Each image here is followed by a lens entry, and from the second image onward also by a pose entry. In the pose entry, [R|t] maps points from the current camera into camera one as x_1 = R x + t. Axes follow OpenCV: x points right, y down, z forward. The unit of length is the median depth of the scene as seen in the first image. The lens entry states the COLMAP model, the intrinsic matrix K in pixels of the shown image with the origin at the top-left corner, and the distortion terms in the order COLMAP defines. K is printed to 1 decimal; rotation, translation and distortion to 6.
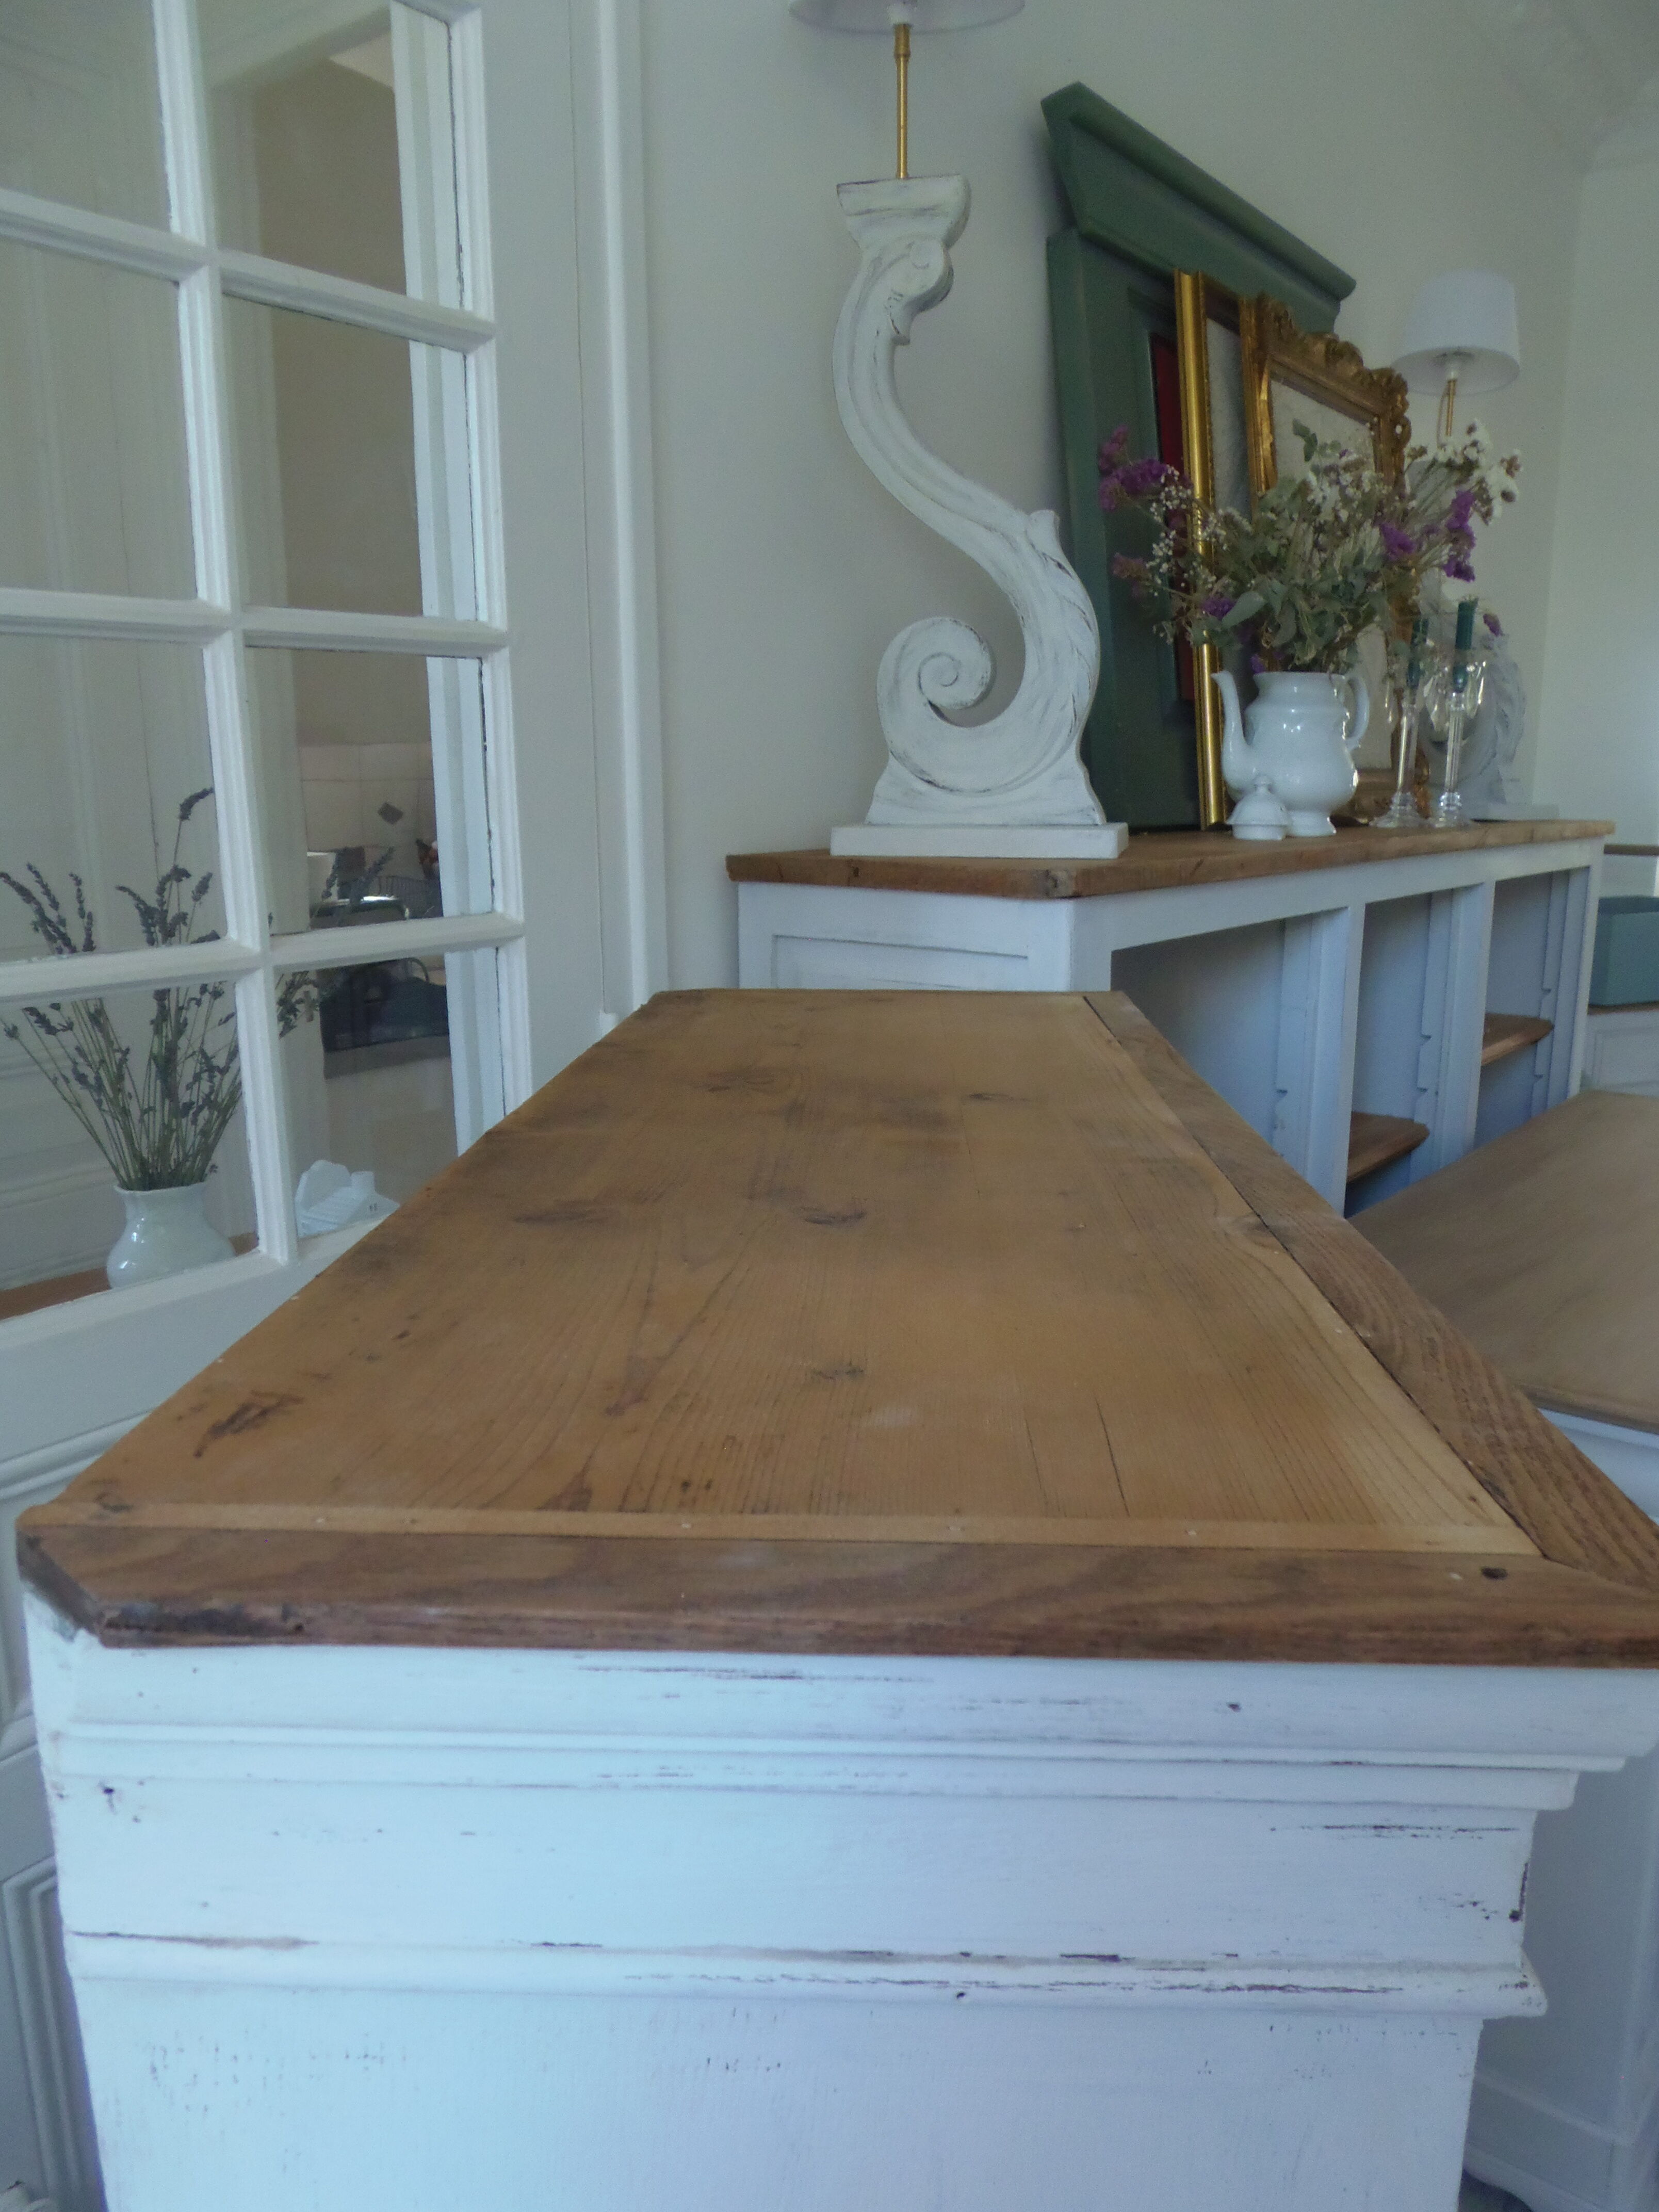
lens RADIAL K [[1605.0, 0, 836.9], [0, 1605.0, 1112.8], [0, 0, 1]] dist [-0.020843, -0.003375]
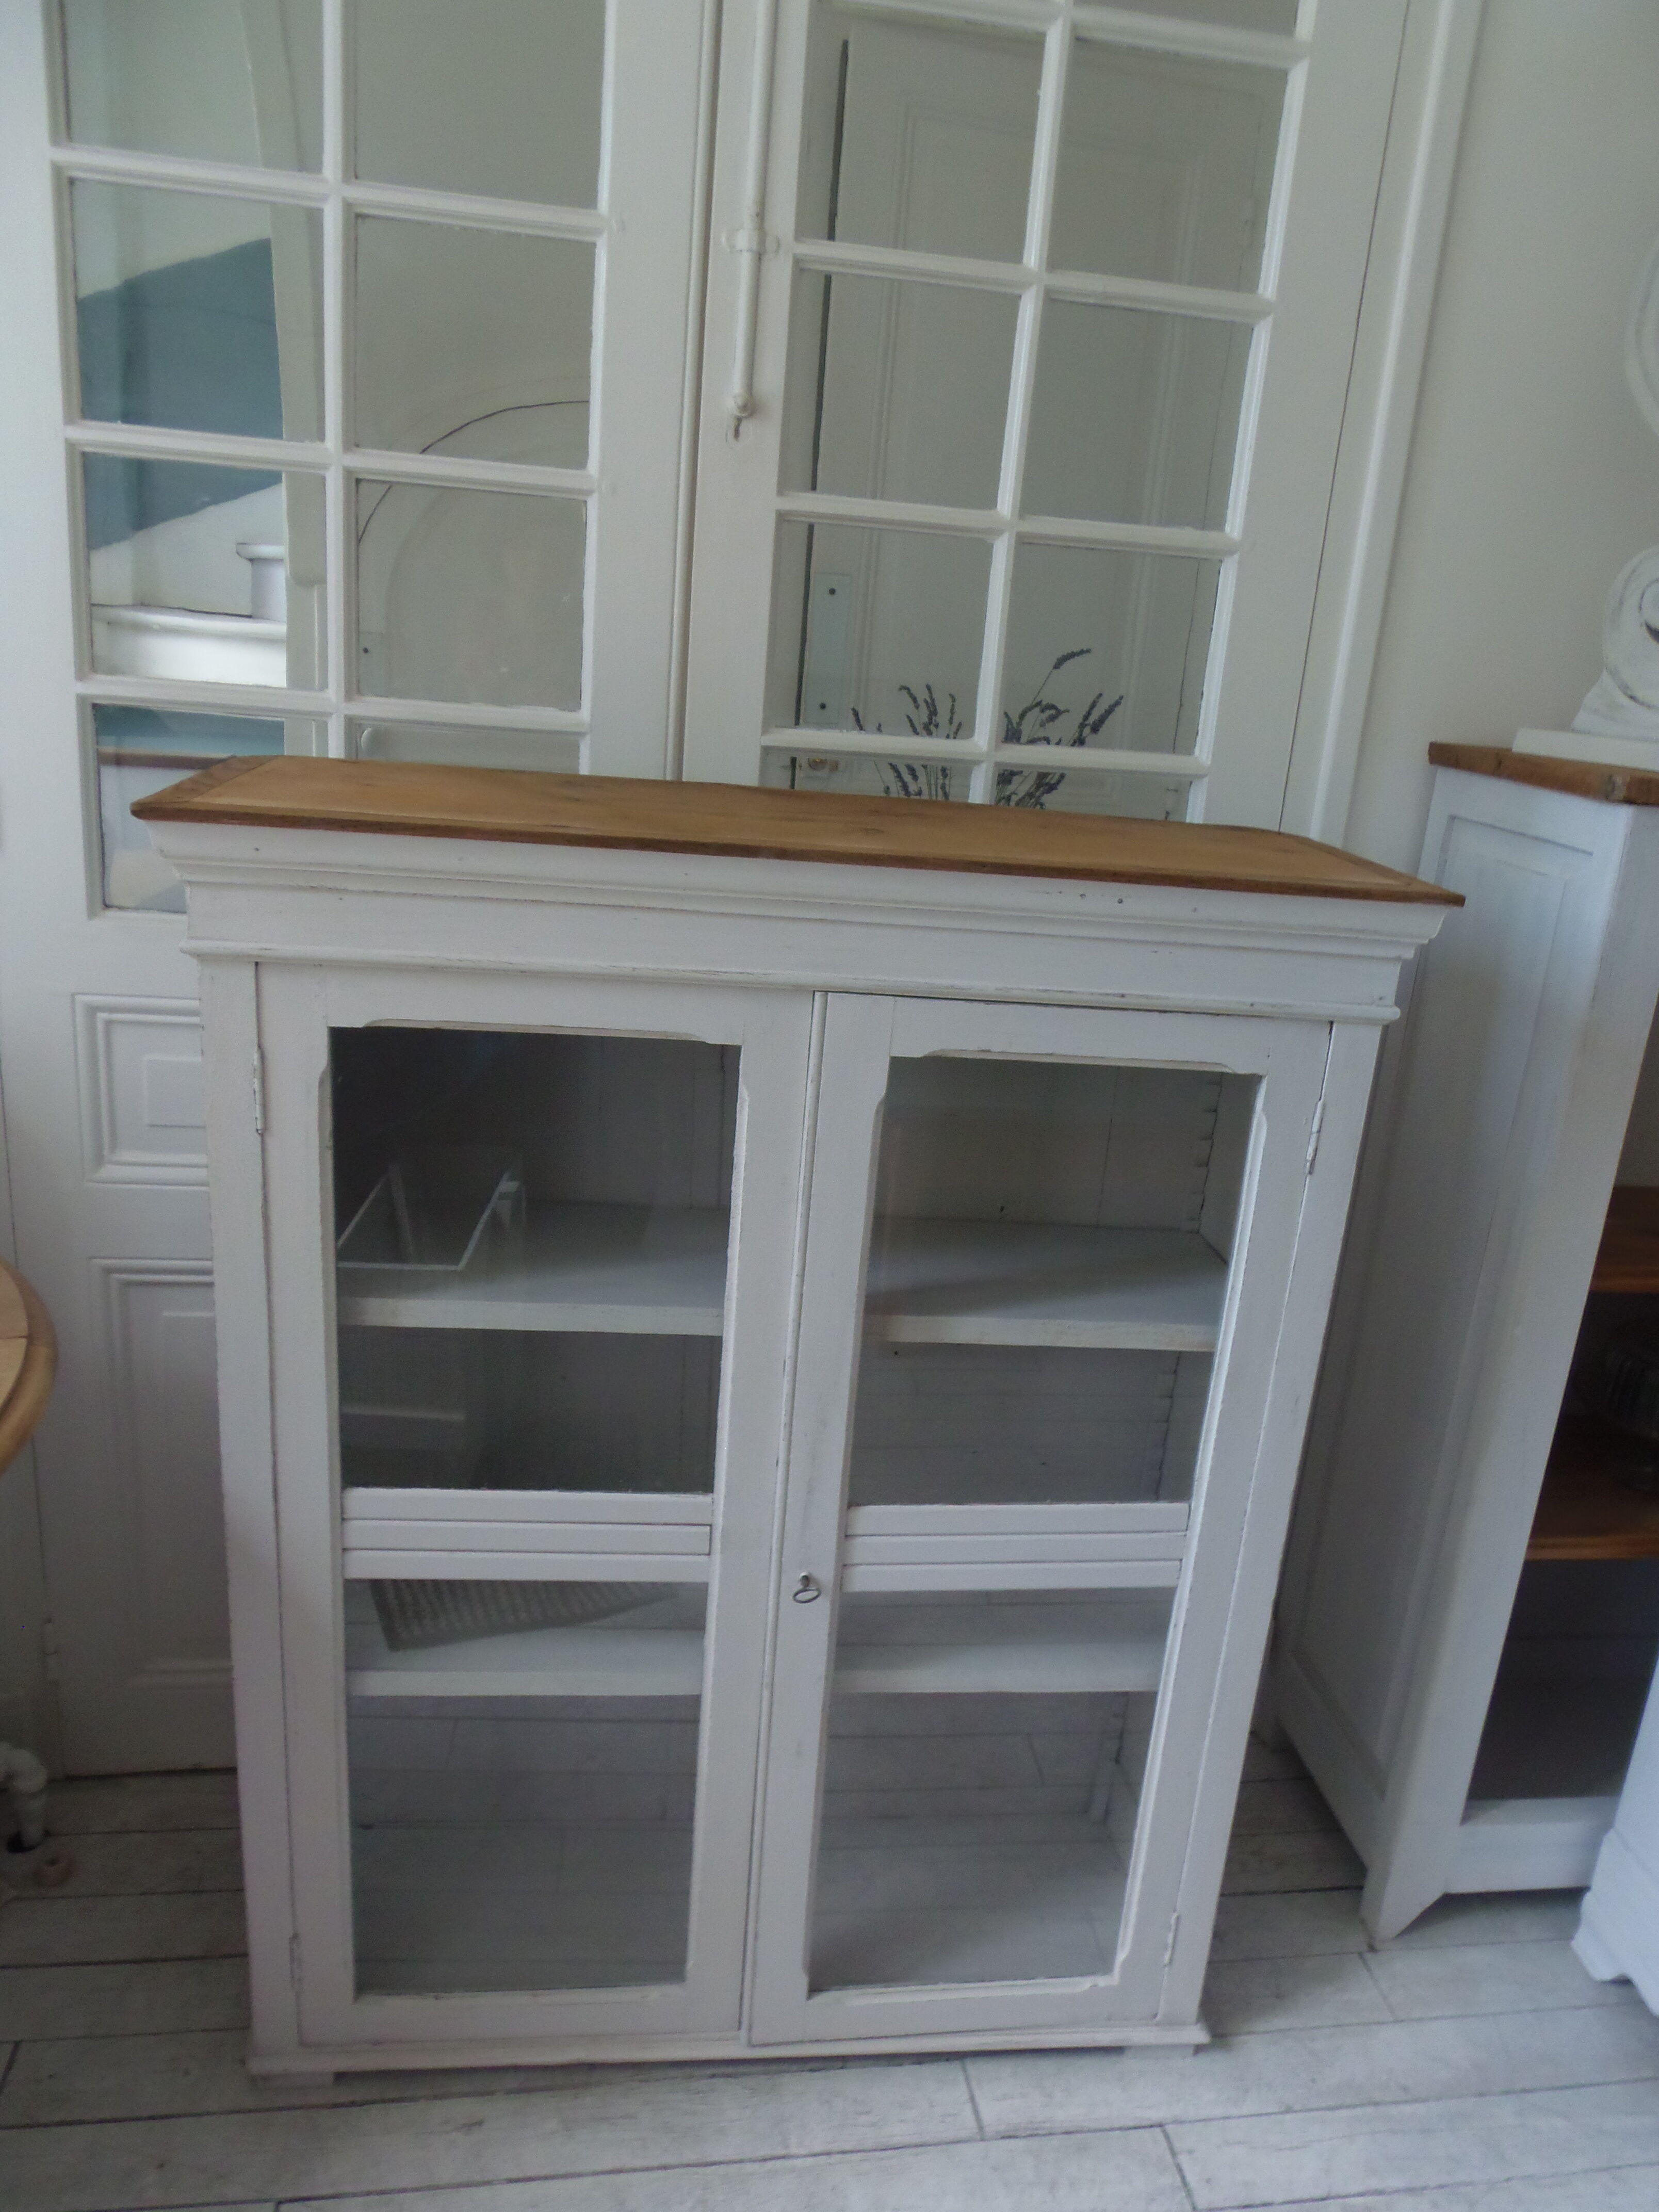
lens RADIAL K [[1605.0, 0, 861.9], [0, 1605.0, 1117.1], [0, 0, 1]] dist [-0.020843, -0.003375]
pose [[0.709059, 0.263145, -0.654209, 0.500396], [-0.228191, 0.963467, 0.140217, 0.036577], [0.667206, 0.049863, 0.743203, -0.140036]]
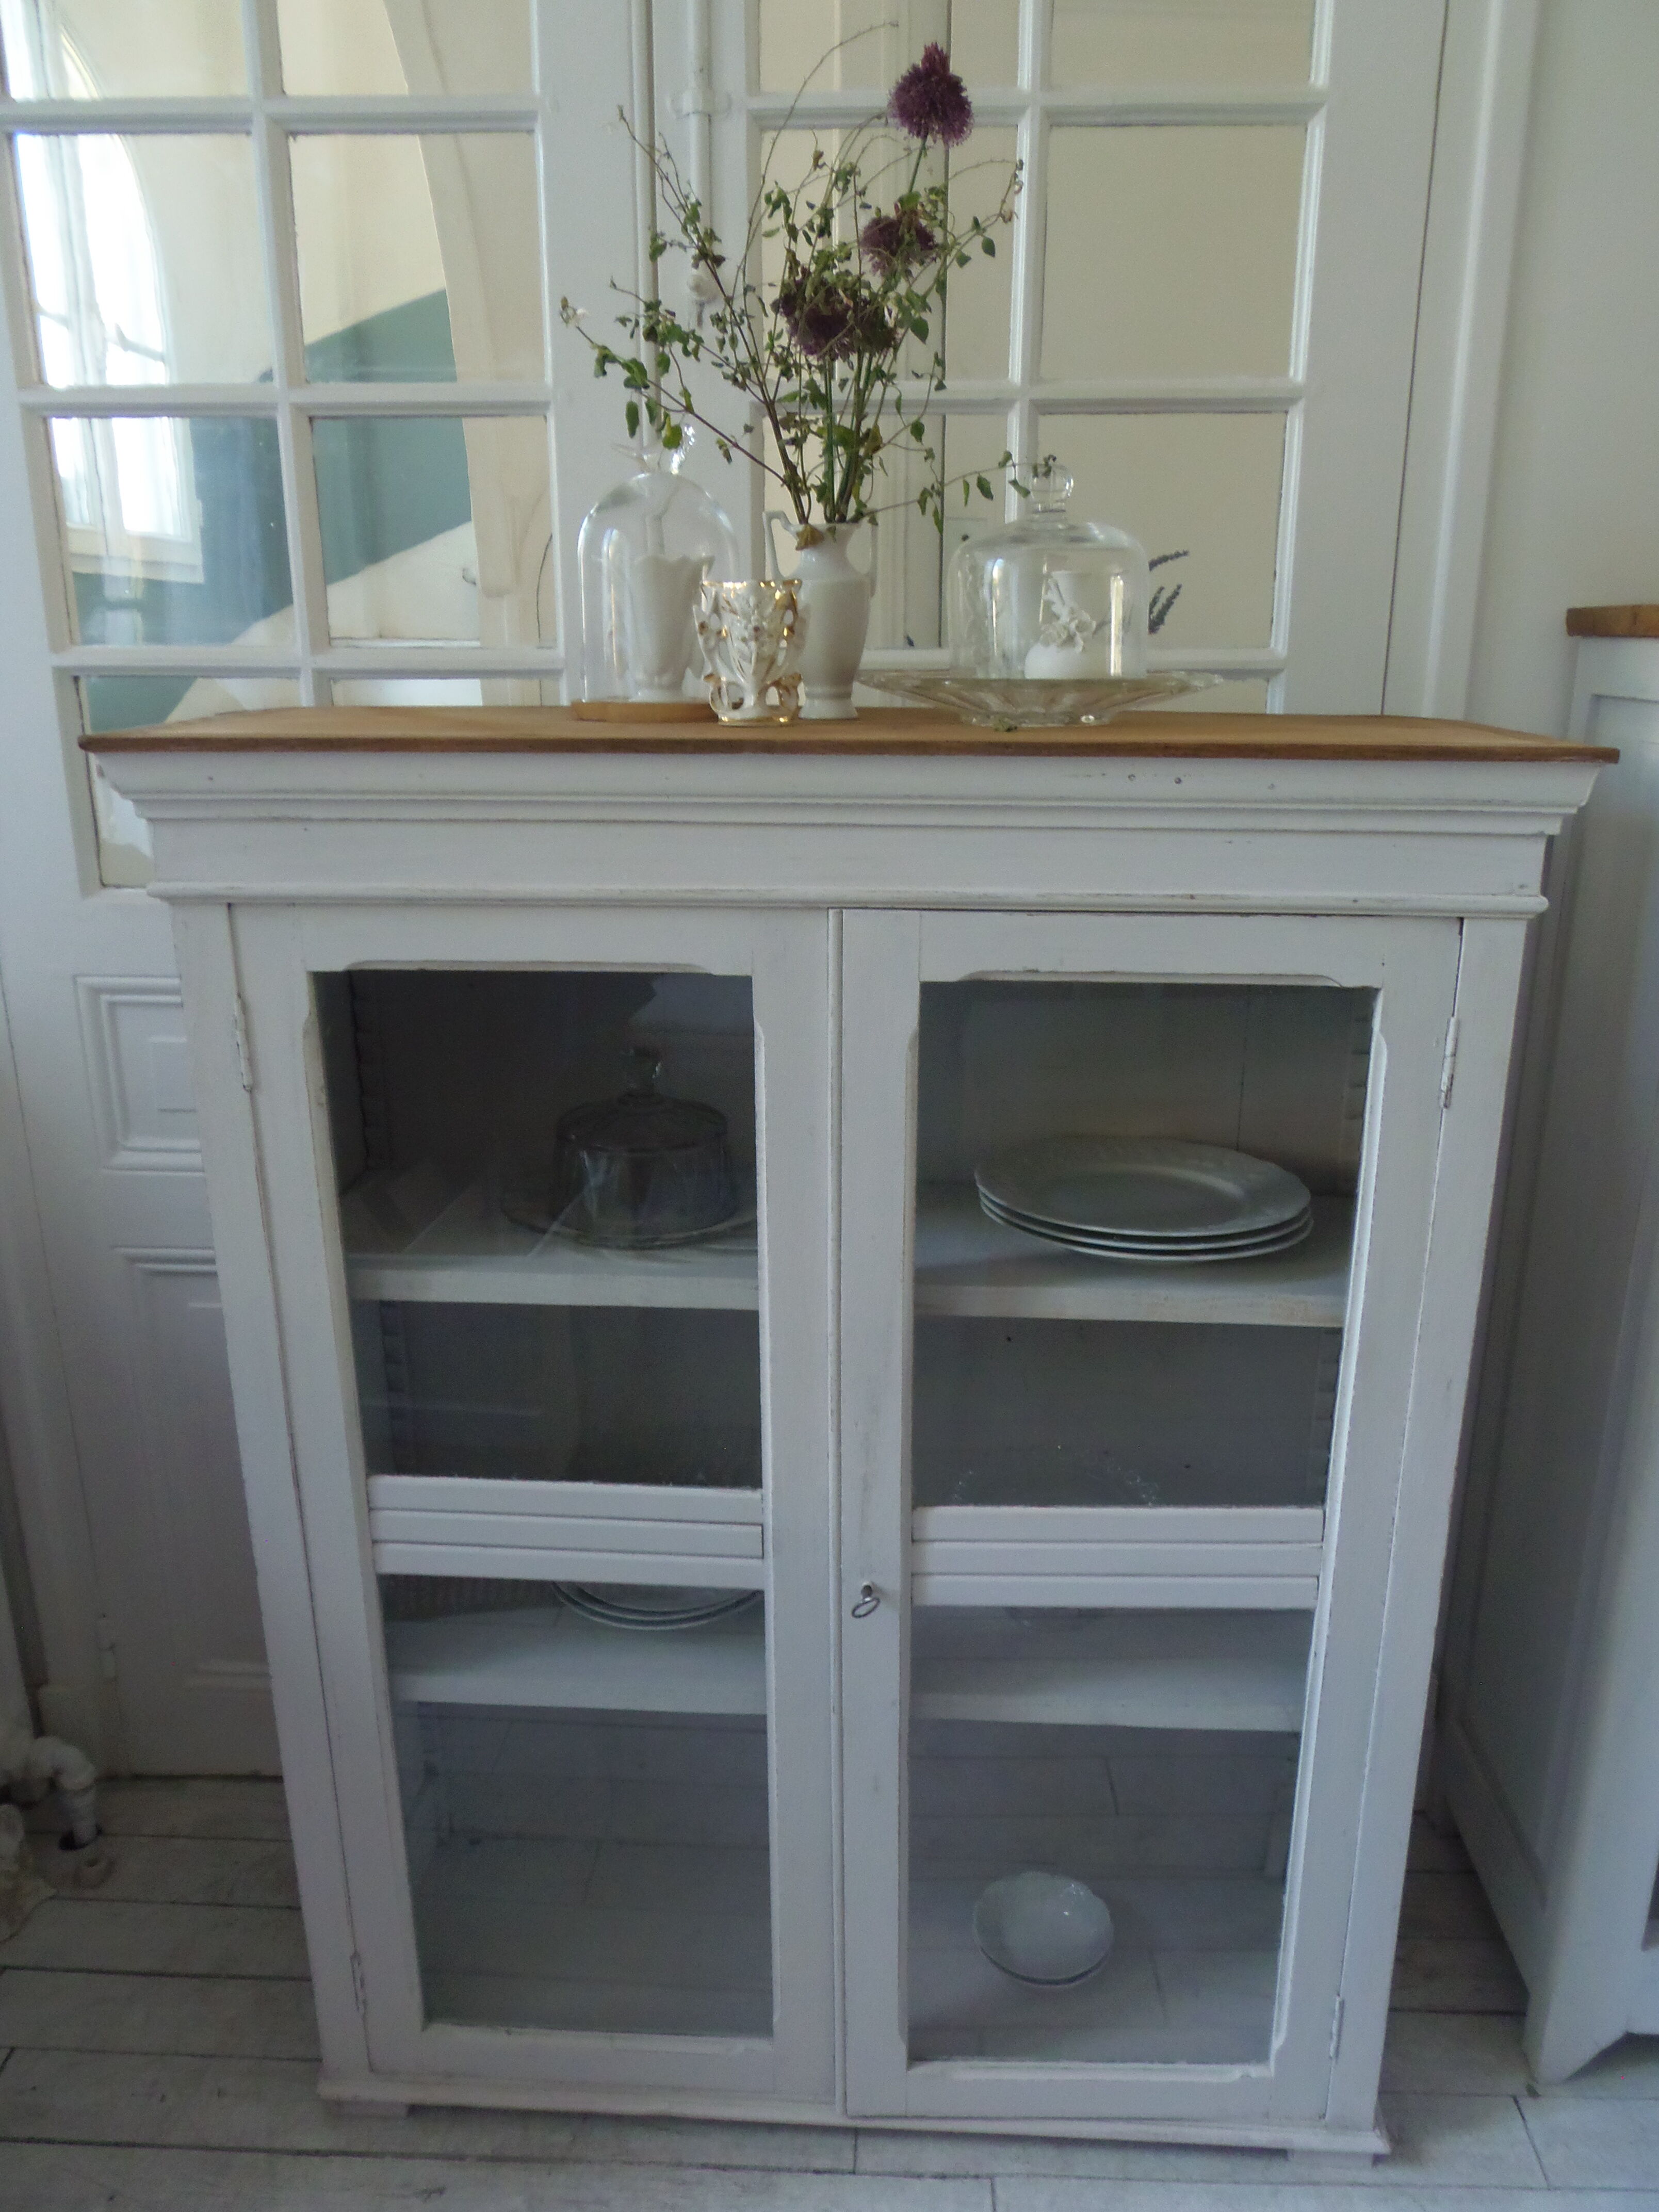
lens RADIAL K [[1605.0, 0, 845.7], [0, 1605.0, 1108.9], [0, 0, 1]] dist [-0.020843, -0.003375]
pose [[0.580111, 0.232247, -0.780725, 0.516054], [-0.173402, 0.971731, 0.160222, 0.067512], [0.795866, 0.042433, 0.603984, 0.037262]]
